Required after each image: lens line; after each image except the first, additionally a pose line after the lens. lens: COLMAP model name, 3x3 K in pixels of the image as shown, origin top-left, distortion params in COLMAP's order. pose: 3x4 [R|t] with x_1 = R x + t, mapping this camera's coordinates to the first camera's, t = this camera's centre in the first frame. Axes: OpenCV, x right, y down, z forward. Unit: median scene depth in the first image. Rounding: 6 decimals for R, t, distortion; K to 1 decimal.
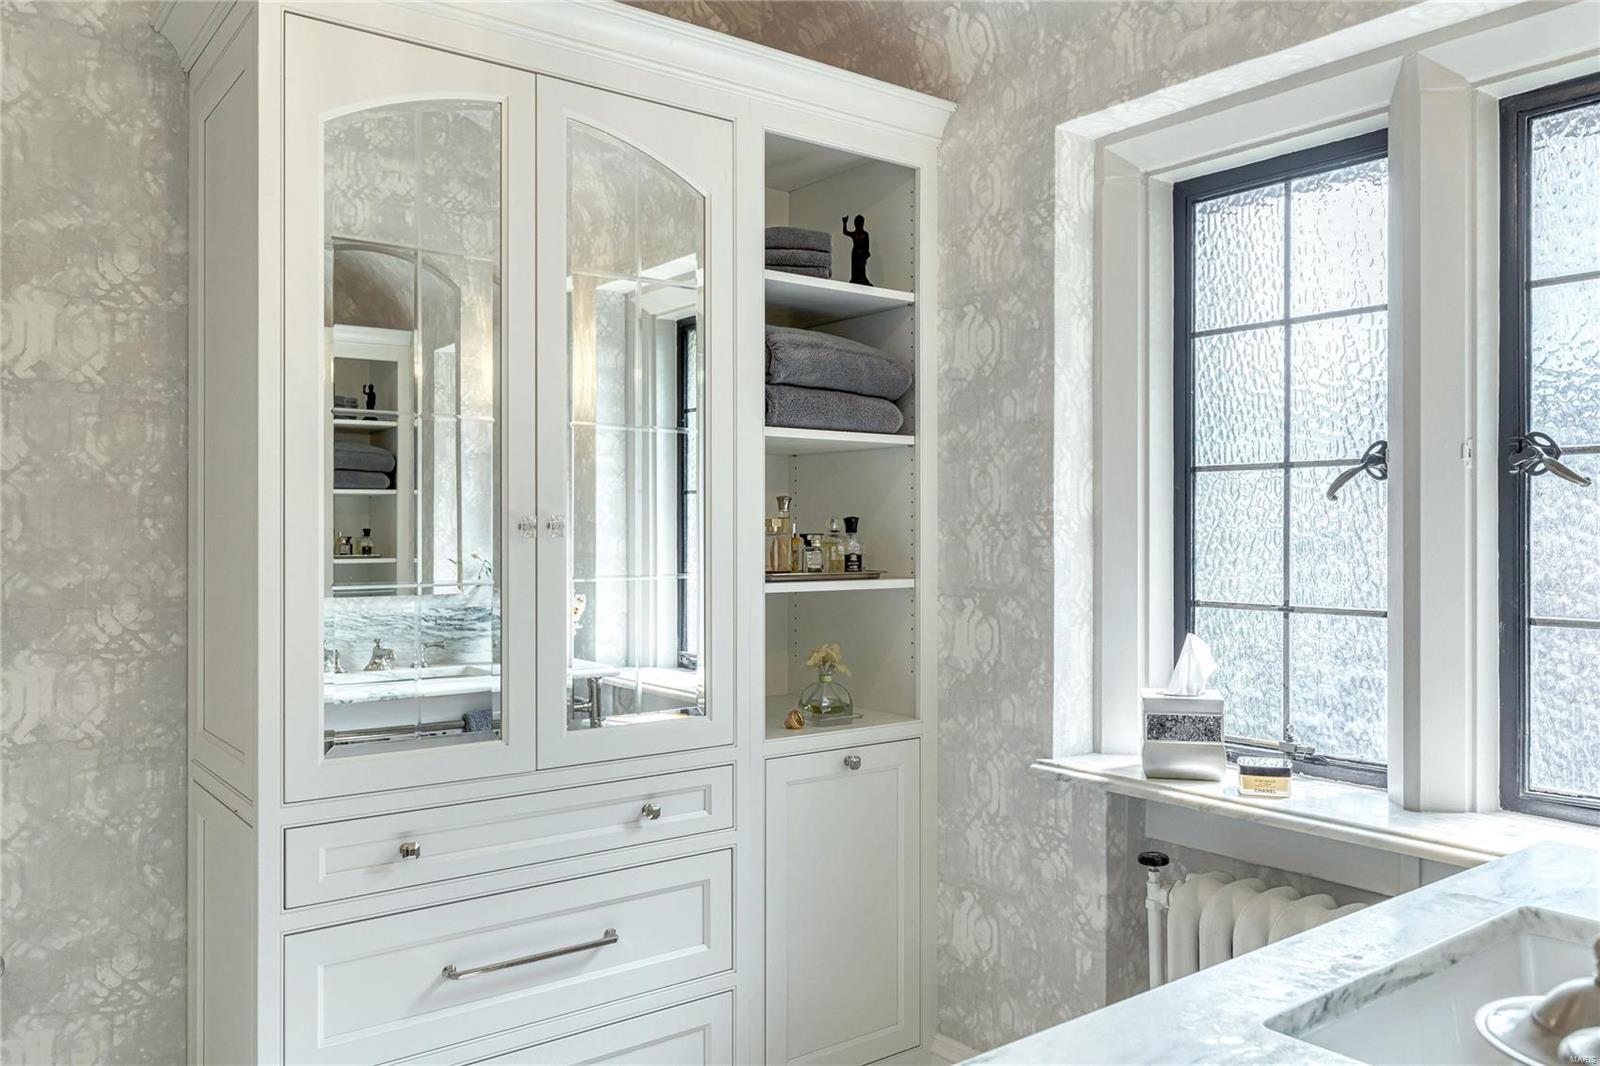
lens RADIAL K [[1201.3, 0, 800.0], [0, 1201.3, 533.0], [0, 0, 1]] dist [0.002530, -0.001498]
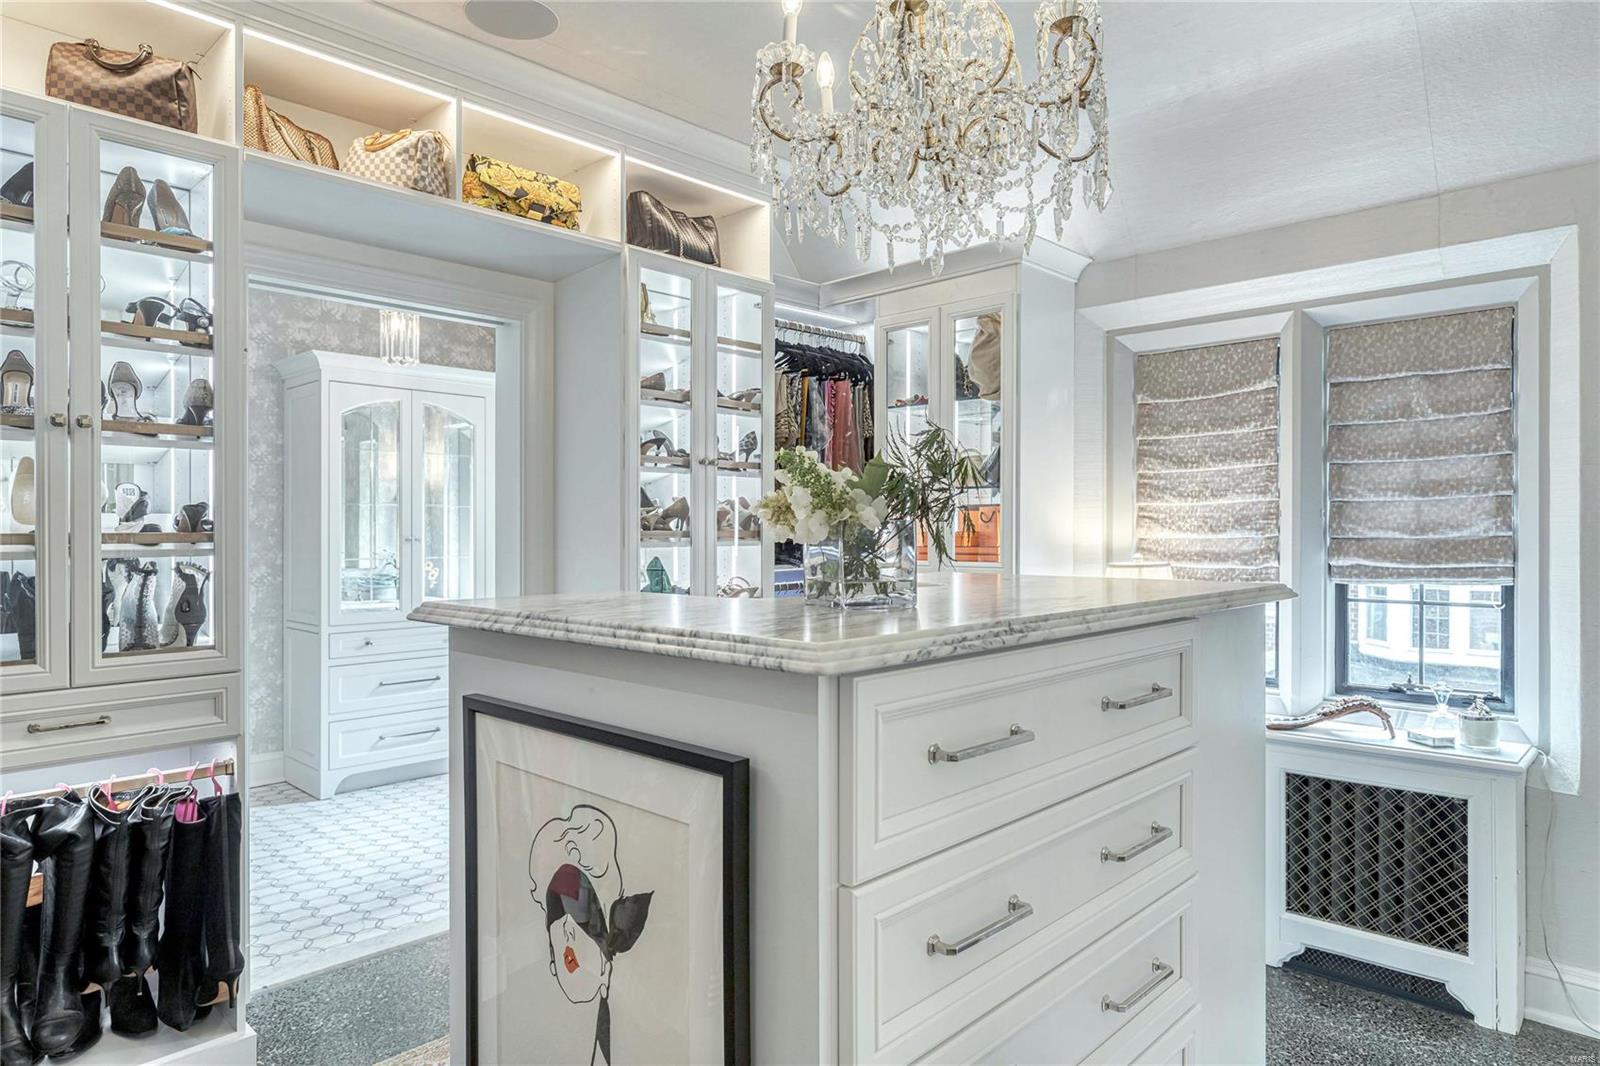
lens RADIAL K [[957.5, 0, 800.0], [0, 957.5, 533.0], [0, 0, 1]] dist [0.001519, 0.000095]
pose [[0.988703, -0.001126, 0.149887, 0.198891], [0.002319, 0.999967, -0.007785, -0.000006], [-0.149873, 0.008045, 0.988673, -0.788152]]
